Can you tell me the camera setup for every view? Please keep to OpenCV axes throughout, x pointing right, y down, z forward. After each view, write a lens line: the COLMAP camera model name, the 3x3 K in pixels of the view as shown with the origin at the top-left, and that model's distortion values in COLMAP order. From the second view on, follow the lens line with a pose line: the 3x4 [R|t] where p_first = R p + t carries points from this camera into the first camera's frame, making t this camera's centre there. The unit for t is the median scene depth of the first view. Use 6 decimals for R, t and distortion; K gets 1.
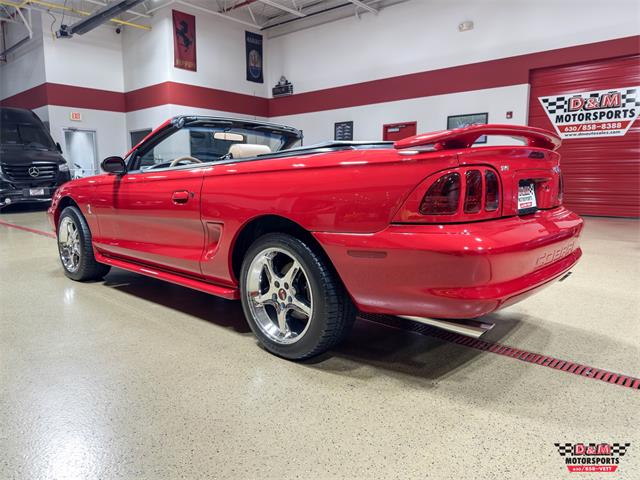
lens RADIAL K [[456.6, 0, 316.2], [0, 456.6, 241.3], [0, 0, 1]] dist [-0.000027, -0.005856]
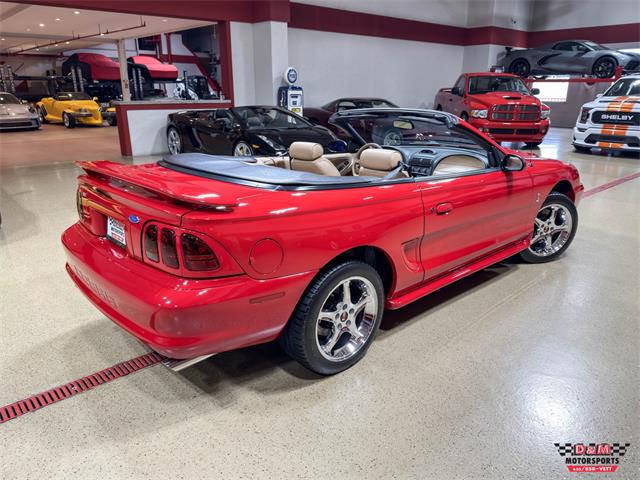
lens RADIAL K [[468.8, 0, 315.0], [0, 468.8, 241.6], [0, 0, 1]] dist [0.028747, -0.044980]
pose [[-0.098392, 0.305052, -0.947239, 0.361639], [-0.138263, 0.938436, 0.316578, -0.119463], [0.985496, 0.162117, -0.050158, 0.373793]]
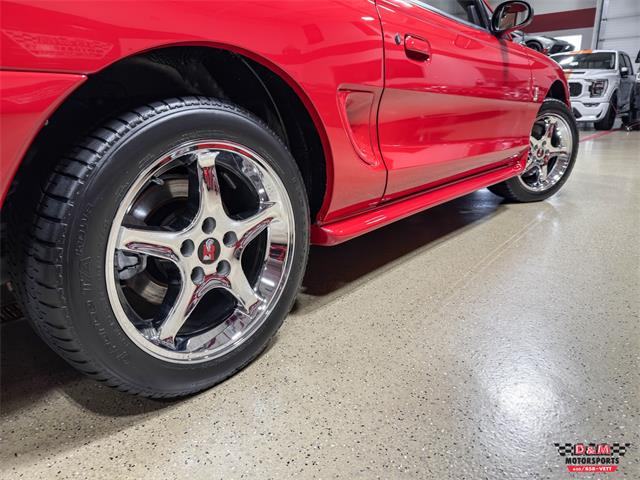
lens RADIAL K [[454.2, 0, 322.5], [0, 454.2, 239.4], [0, 0, 1]] dist [0.032731, -0.050272]
pose [[0.048331, 0.282627, -0.958012, 0.214404], [-0.127692, 0.953011, 0.274709, -0.027480], [0.990636, 0.109054, 0.082149, 0.402096]]
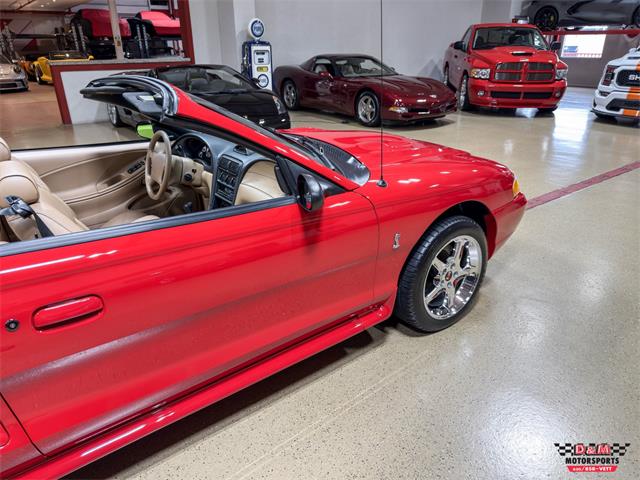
lens RADIAL K [[456.6, 0, 316.2], [0, 456.6, 241.3], [0, 0, 1]] dist [-0.000027, -0.005856]
pose [[-0.181088, 0.386662, -0.904268, 0.147342], [-0.129049, 0.902177, 0.411611, -0.137819], [0.974963, 0.191233, -0.113475, 0.527093]]
